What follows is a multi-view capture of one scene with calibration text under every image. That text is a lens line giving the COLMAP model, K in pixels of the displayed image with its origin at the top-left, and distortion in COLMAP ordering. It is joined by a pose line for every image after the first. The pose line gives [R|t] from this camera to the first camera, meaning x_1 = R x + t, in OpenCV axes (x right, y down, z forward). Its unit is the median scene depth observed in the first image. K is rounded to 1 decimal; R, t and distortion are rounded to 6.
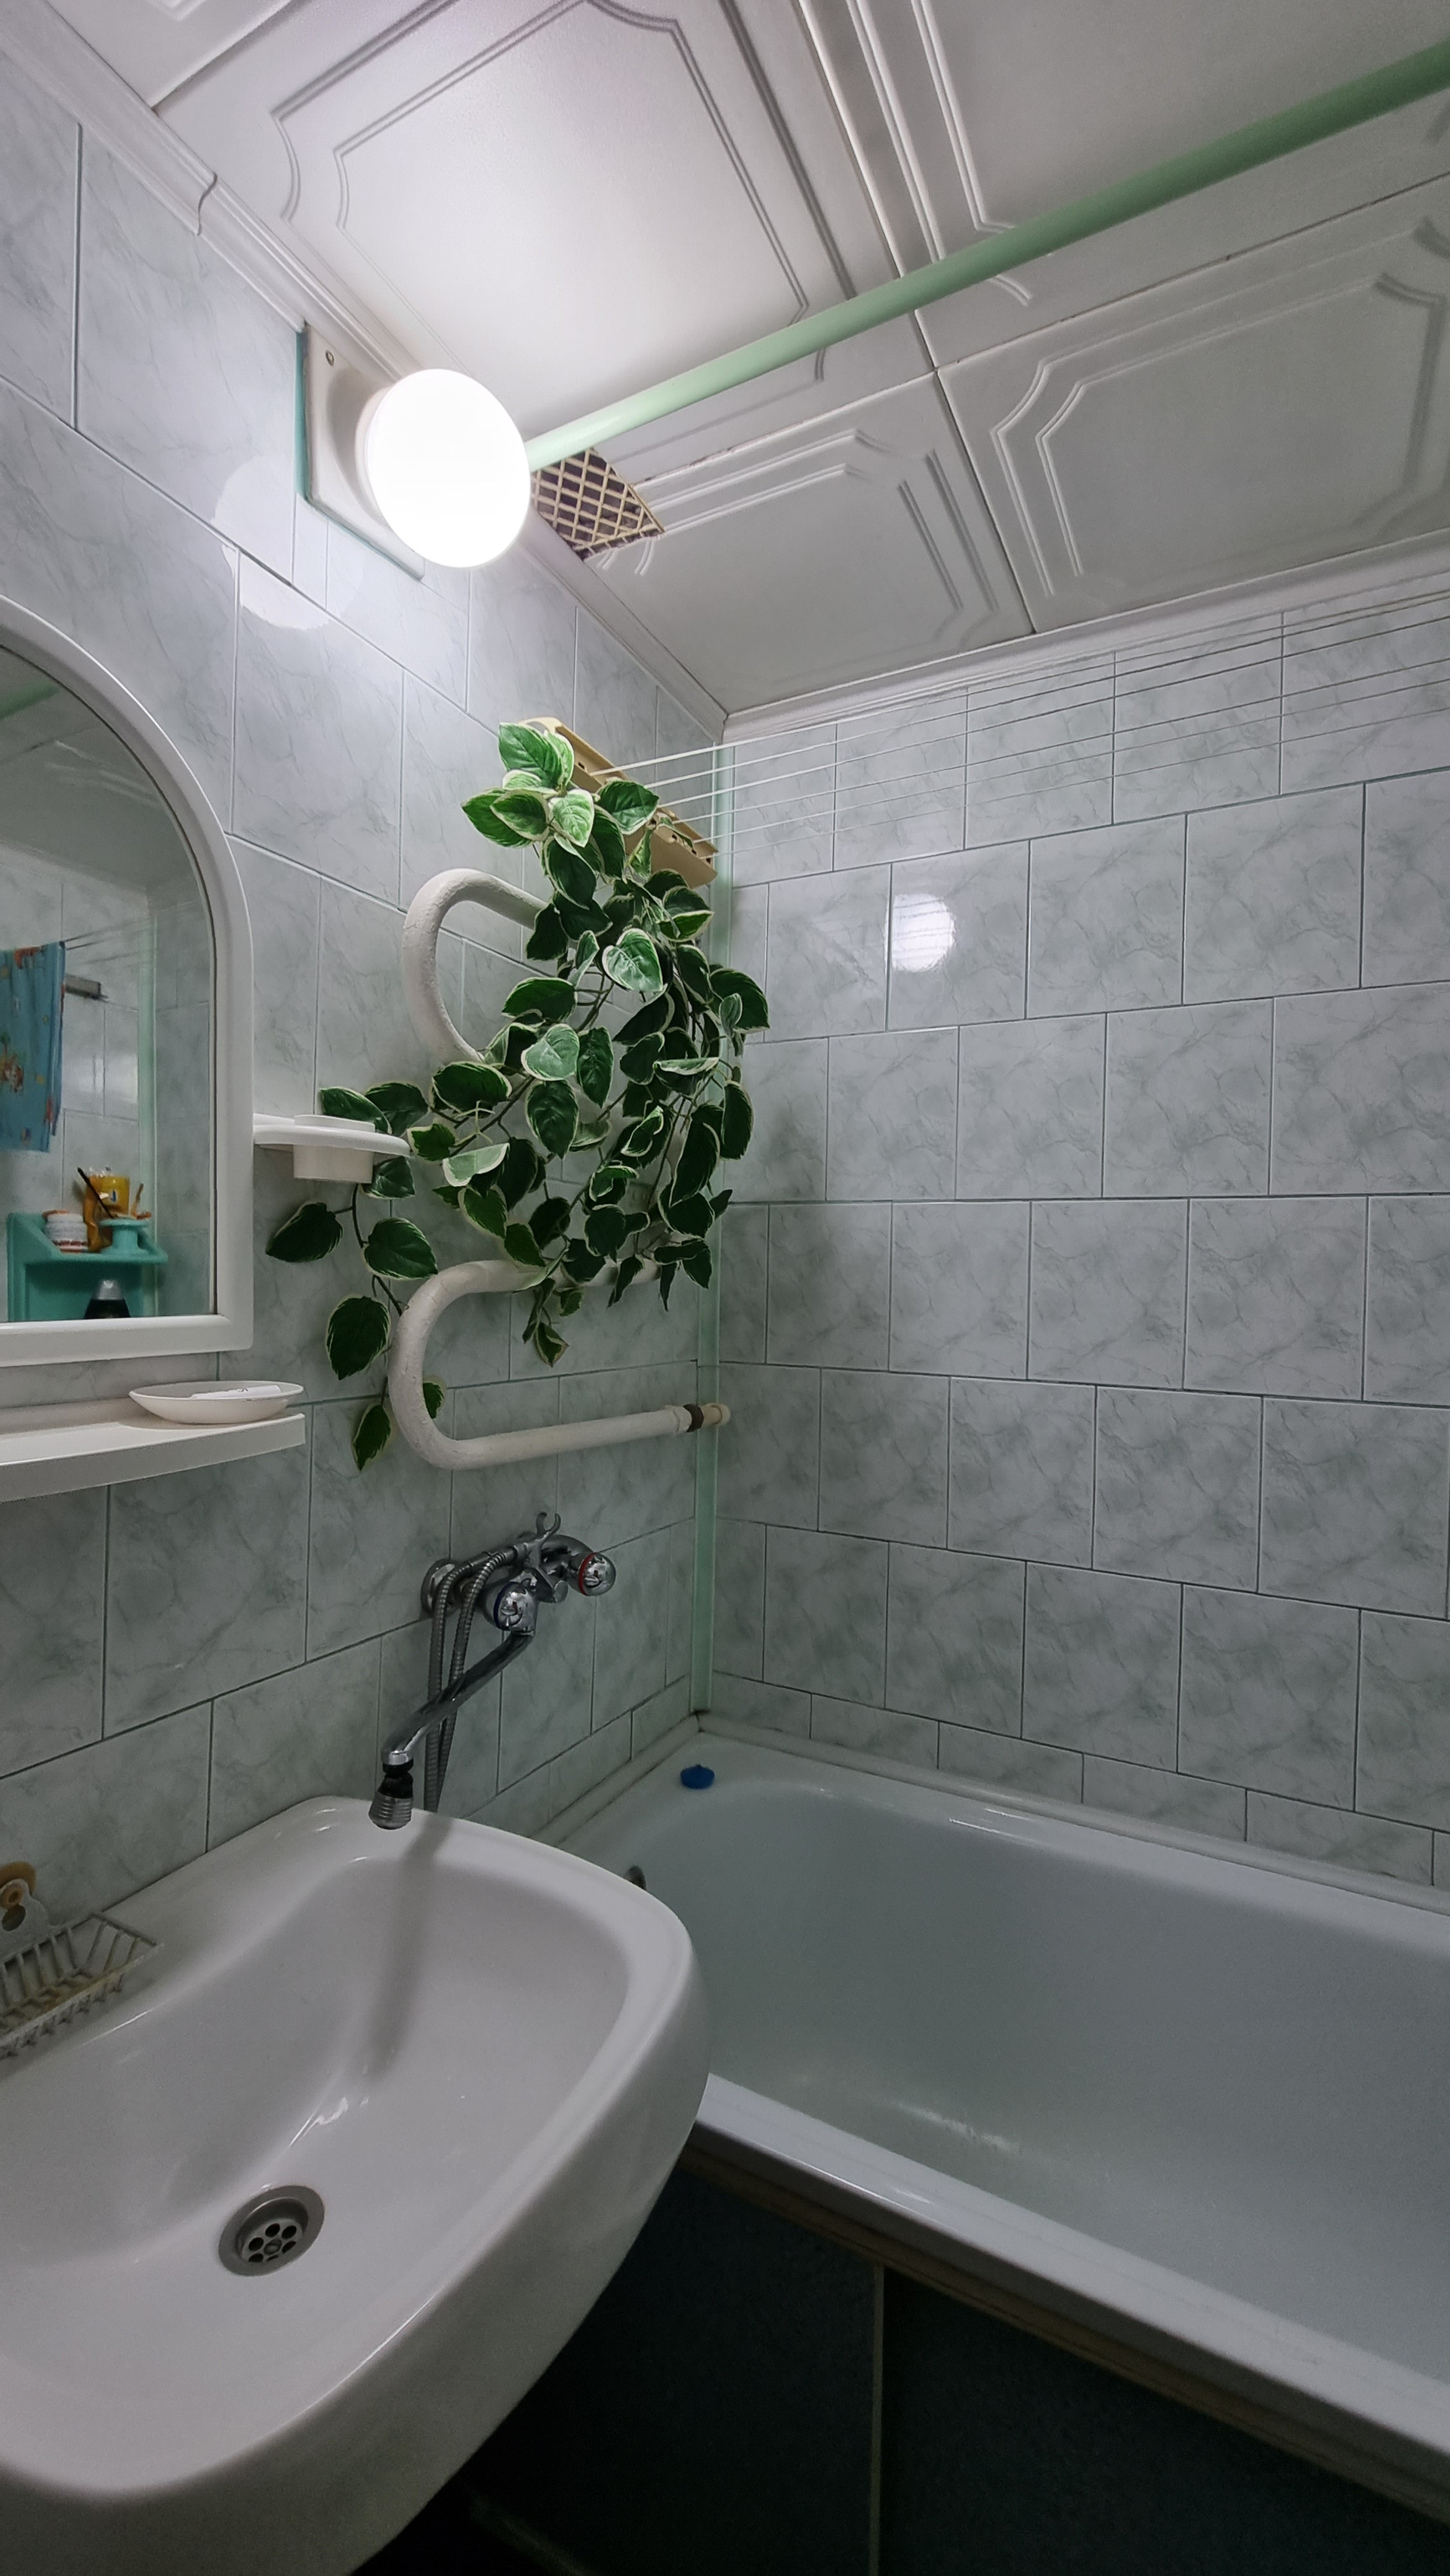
lens RADIAL K [[1059.7, 0, 714.0], [0, 1059.7, 1286.7], [0, 0, 1]] dist [-0.008429, 0.000616]
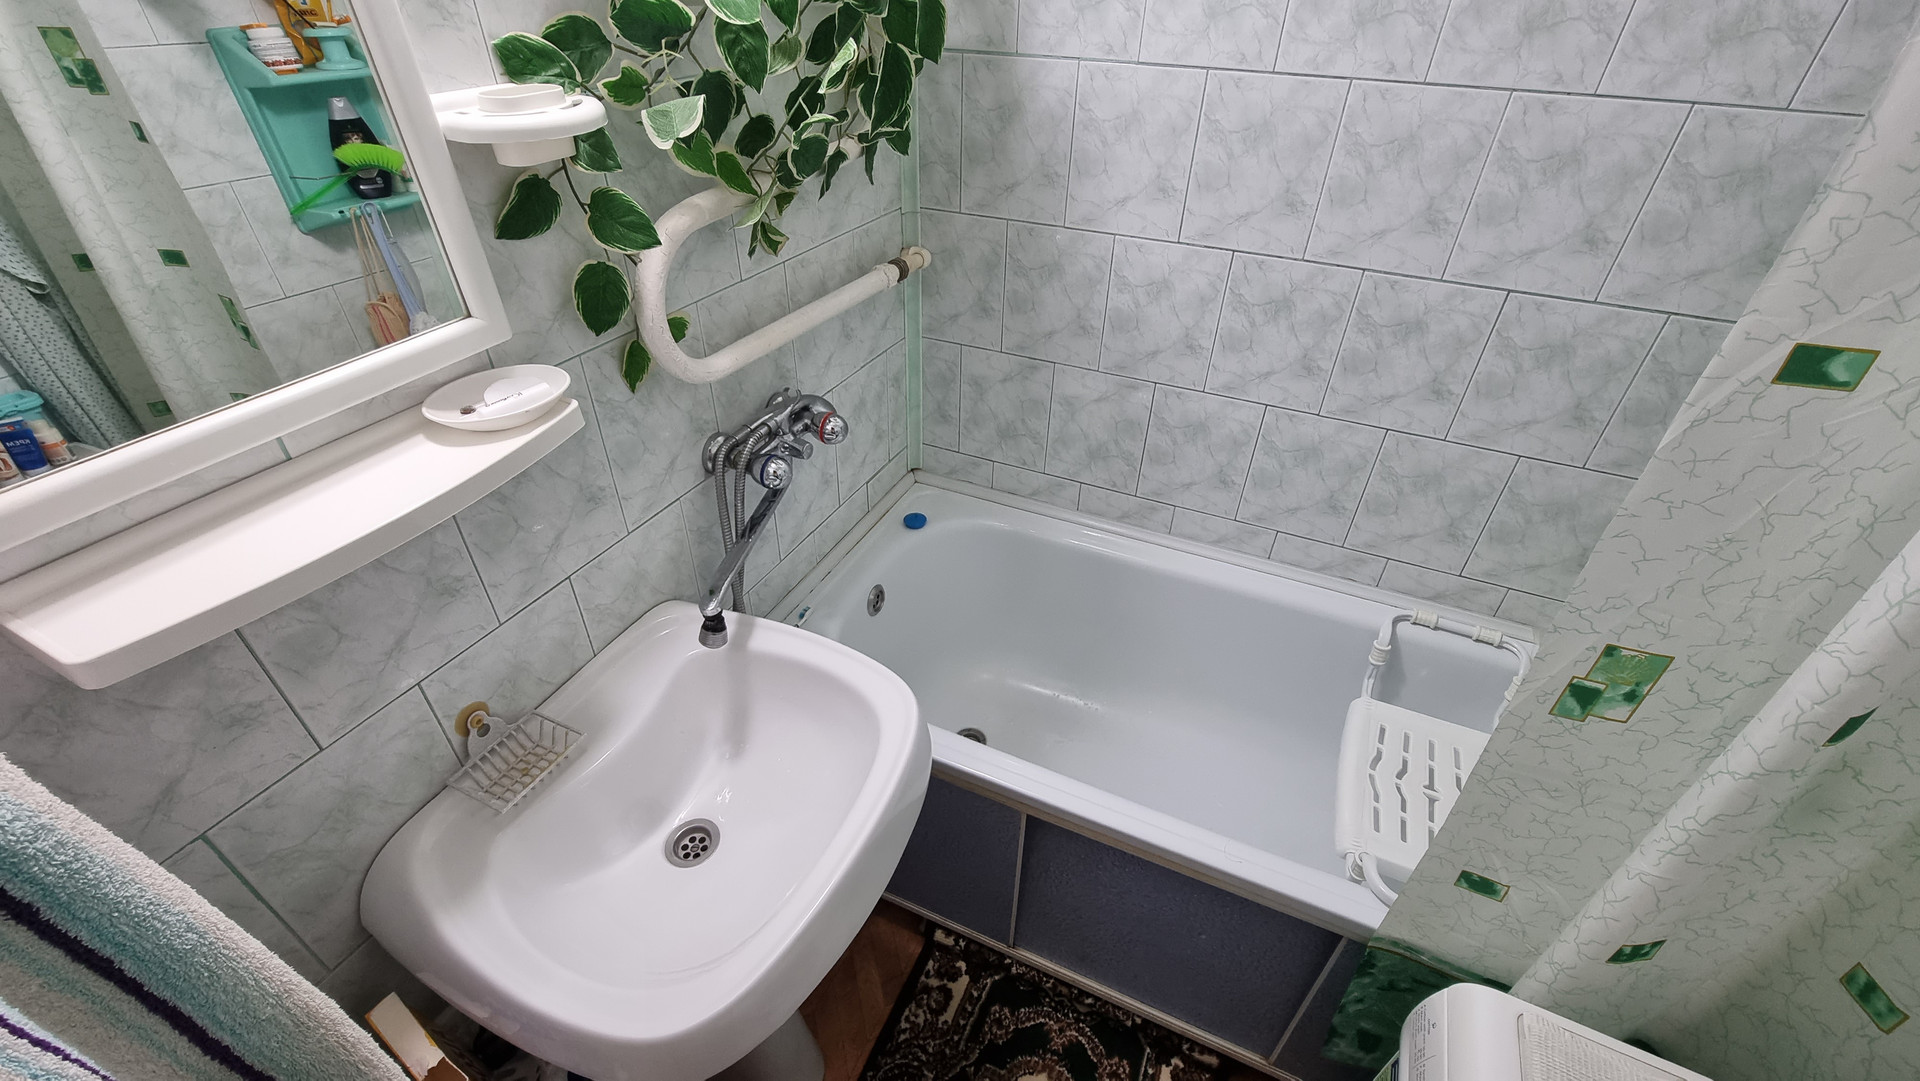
lens RADIAL K [[789.9, 0, 971.3], [0, 789.9, 546.6], [0, 0, 1]] dist [-0.008429, 0.000616]
pose [[0.997981, -0.034793, 0.053132, 0.002842], [-0.003789, 0.802480, 0.596667, -0.185991], [-0.063398, -0.595663, 0.800728, 0.105539]]
